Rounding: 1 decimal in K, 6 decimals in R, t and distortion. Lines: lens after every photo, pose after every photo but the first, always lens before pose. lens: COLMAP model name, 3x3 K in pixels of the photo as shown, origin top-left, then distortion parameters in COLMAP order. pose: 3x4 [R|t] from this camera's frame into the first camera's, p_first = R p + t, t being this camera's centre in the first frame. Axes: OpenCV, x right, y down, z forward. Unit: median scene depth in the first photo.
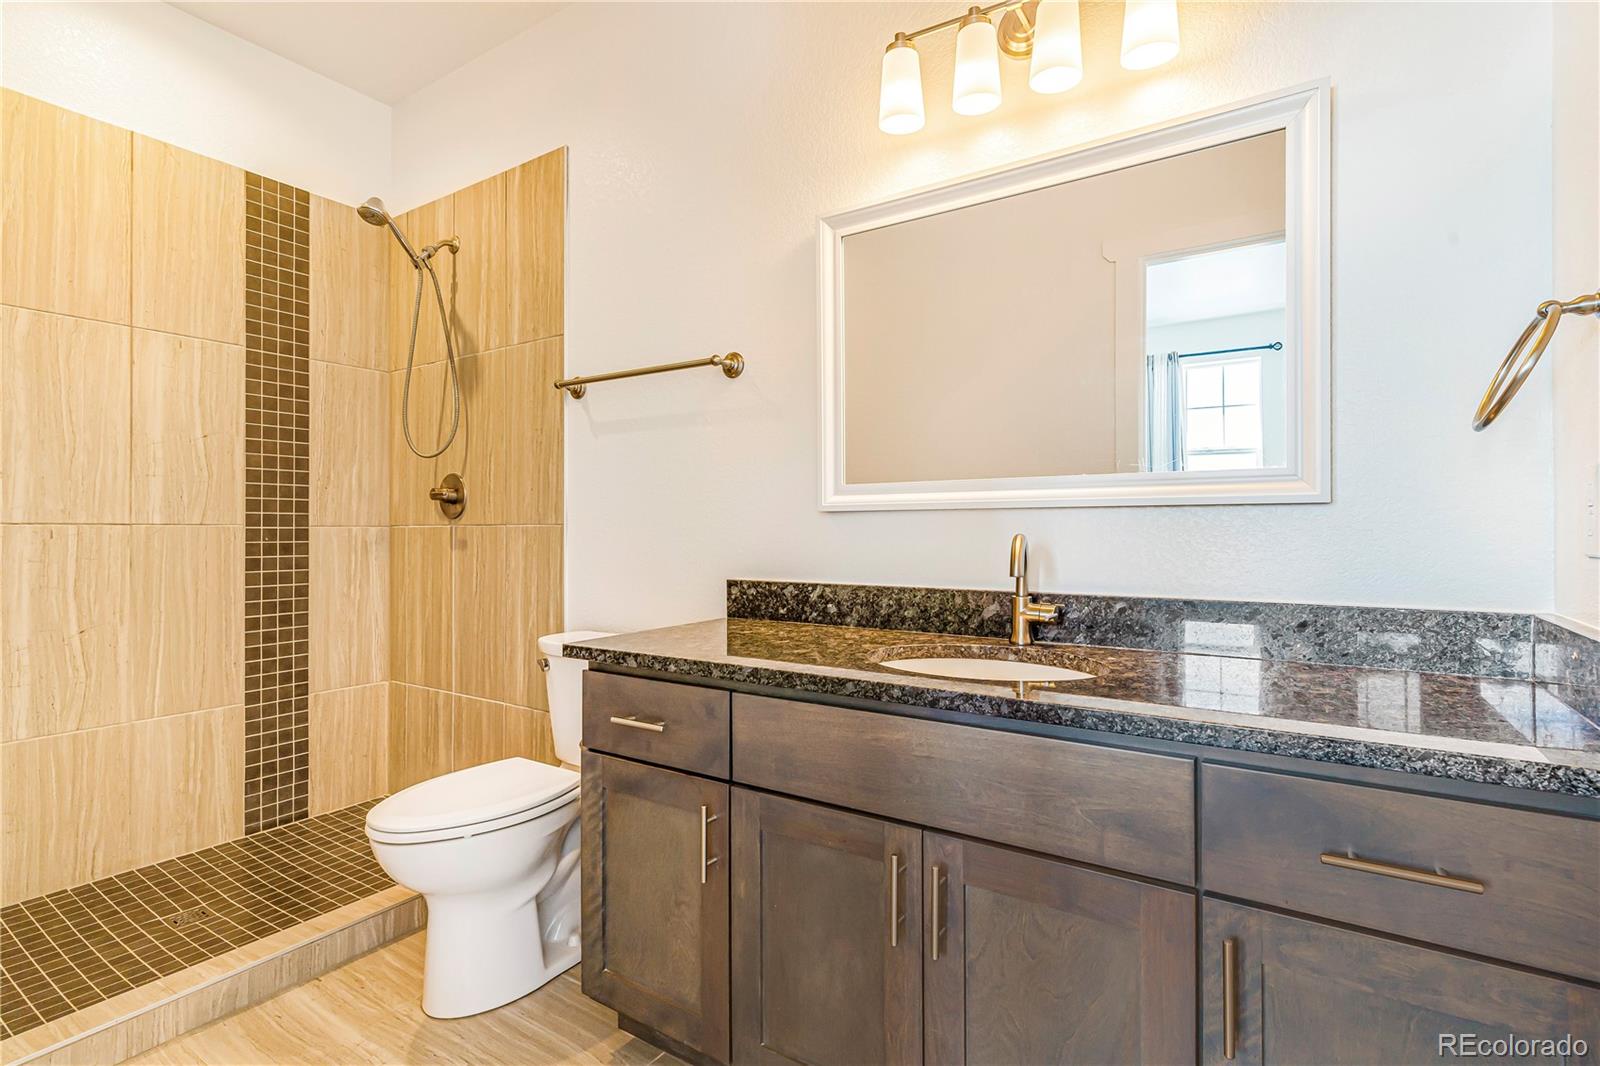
lens RADIAL K [[769.5, 0, 795.3], [0, 769.5, 527.4], [0, 0, 1]] dist [0.023965, 0.000409]
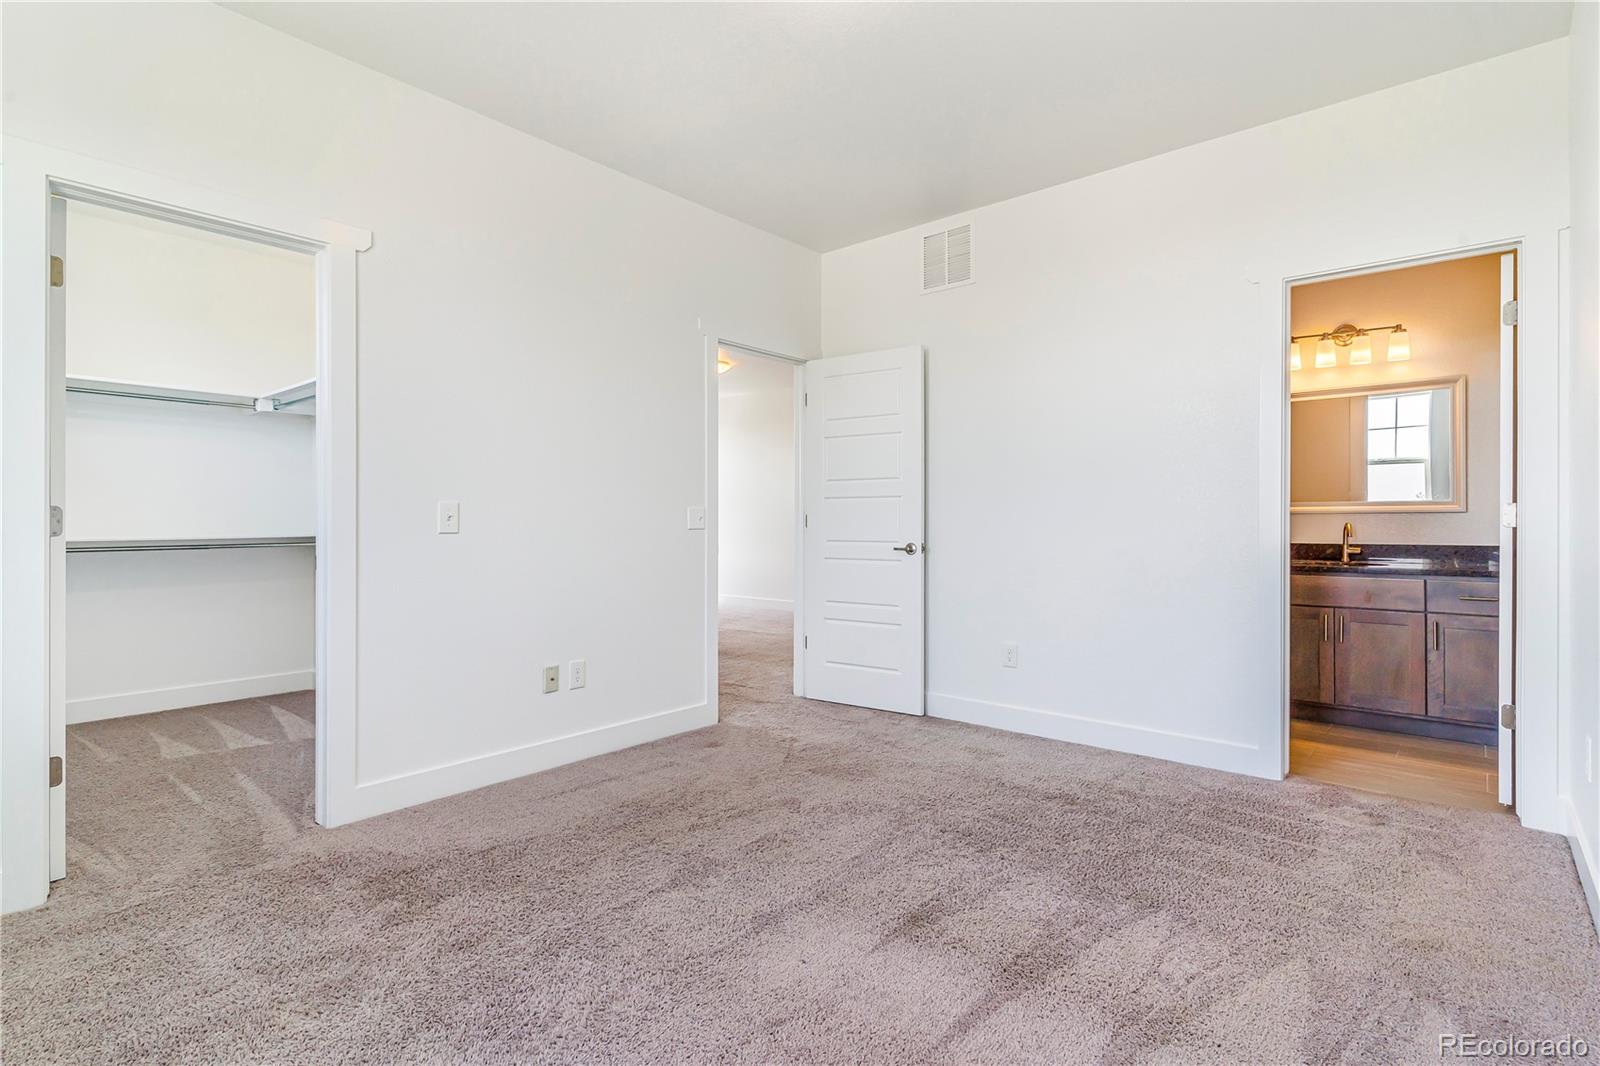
lens RADIAL K [[769.5, 0, 804.3], [0, 769.5, 526.6], [0, 0, 1]] dist [0.023965, 0.000409]
pose [[0.991736, -0.004732, -0.128212, -1.307803], [0.004796, 0.999988, 0.000196, 0.012649], [0.128209, -0.000809, 0.991747, -2.076402]]
